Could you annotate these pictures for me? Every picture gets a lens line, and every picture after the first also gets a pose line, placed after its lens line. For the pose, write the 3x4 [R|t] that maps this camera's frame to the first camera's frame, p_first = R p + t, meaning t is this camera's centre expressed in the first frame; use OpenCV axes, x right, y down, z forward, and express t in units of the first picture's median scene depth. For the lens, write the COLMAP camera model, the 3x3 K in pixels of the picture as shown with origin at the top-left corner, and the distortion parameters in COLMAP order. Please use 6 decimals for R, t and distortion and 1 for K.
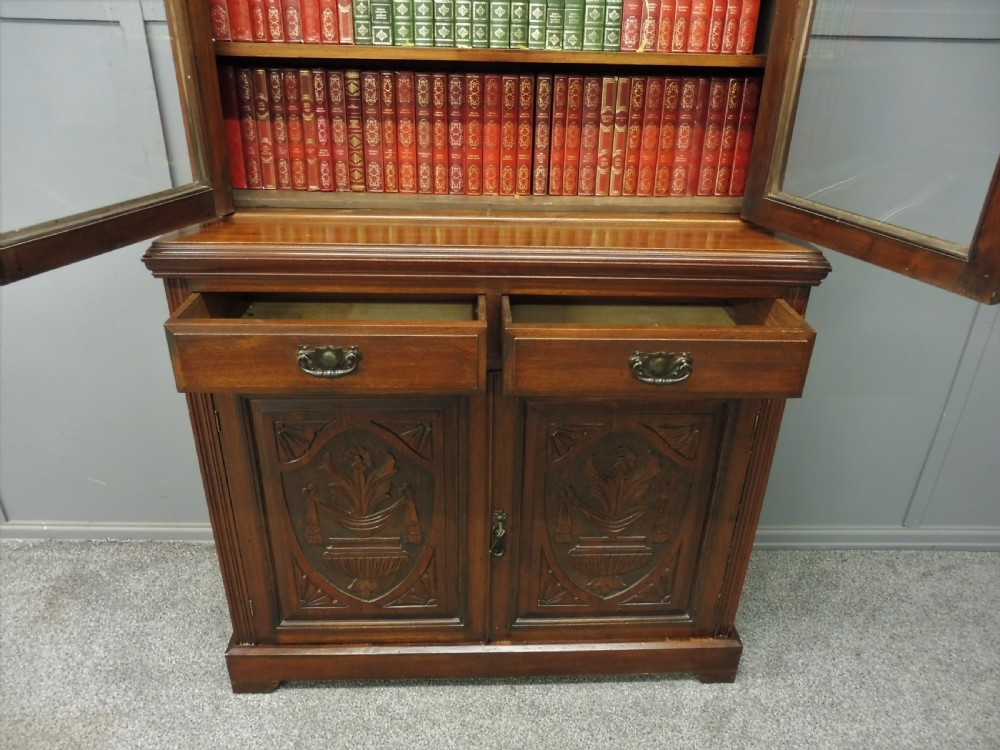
lens RADIAL K [[726.8, 0, 499.3], [0, 726.8, 385.7], [0, 0, 1]] dist [-0.051538, 0.015257]
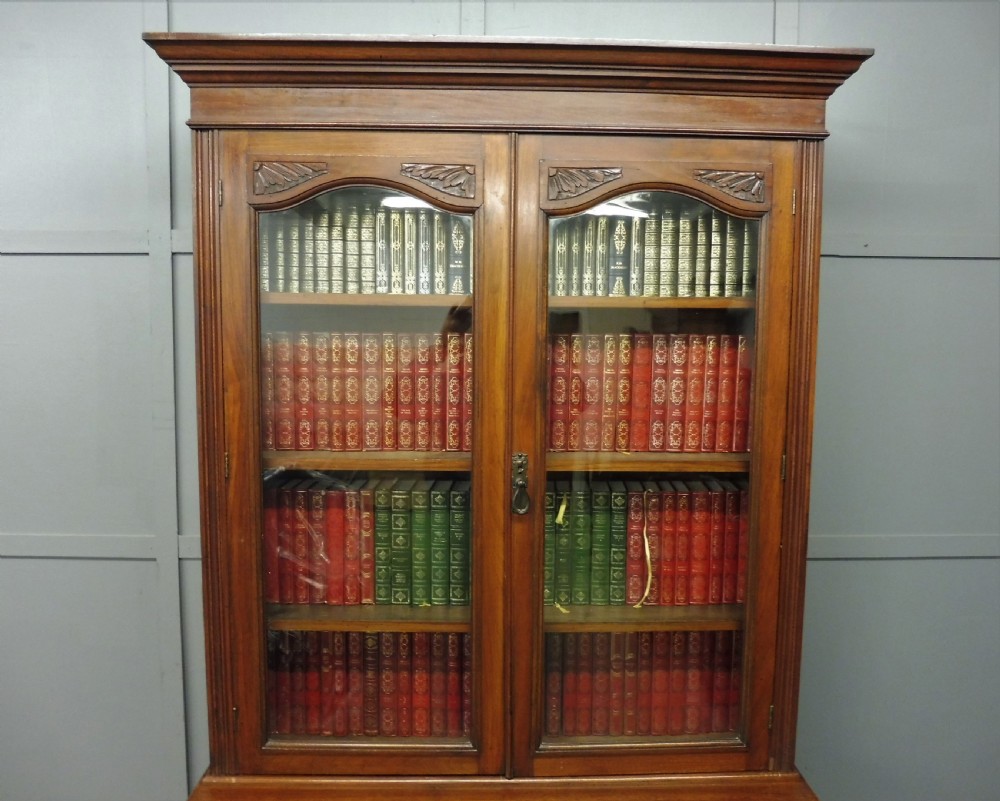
lens RADIAL K [[787.7, 0, 502.7], [0, 787.7, 396.9], [0, 0, 1]] dist [-0.045645, -0.009689]
pose [[0.999830, -0.014325, -0.011597, 0.005023], [0.008916, 0.926602, -0.375939, -0.296975], [0.016131, 0.375771, 0.926572, -0.170218]]
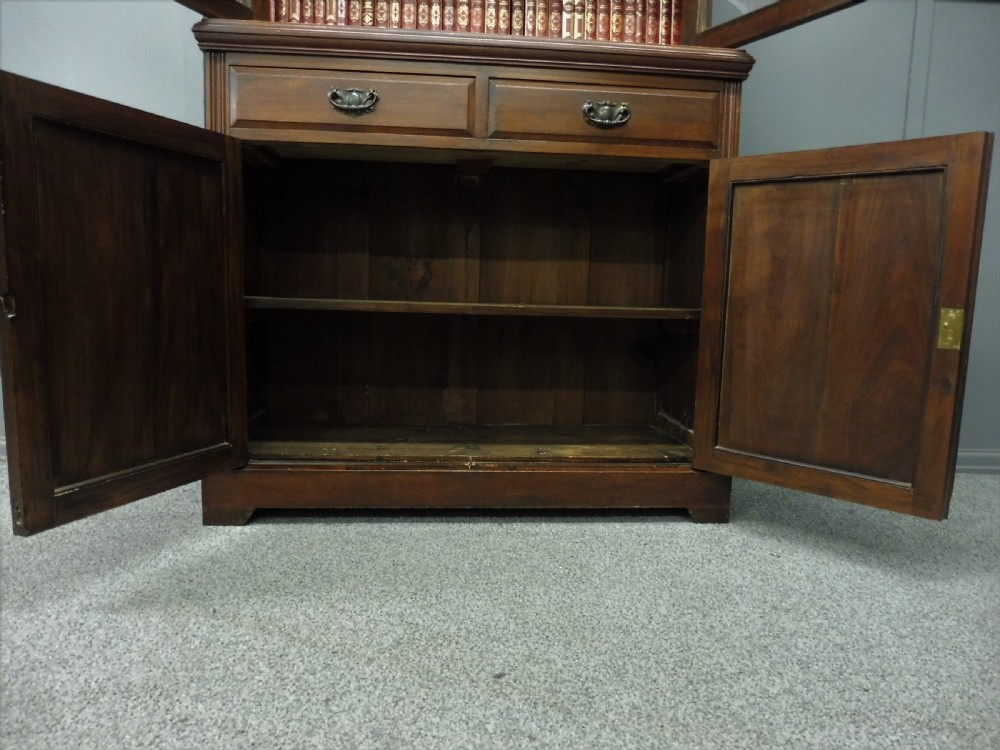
lens RADIAL K [[726.8, 0, 496.6], [0, 726.8, 382.6], [0, 0, 1]] dist [-0.051538, 0.015257]
pose [[0.999059, -0.001489, 0.043356, -0.031328], [0.016055, 0.941143, -0.337627, 0.652450], [-0.040301, 0.338005, 0.940281, 0.039478]]
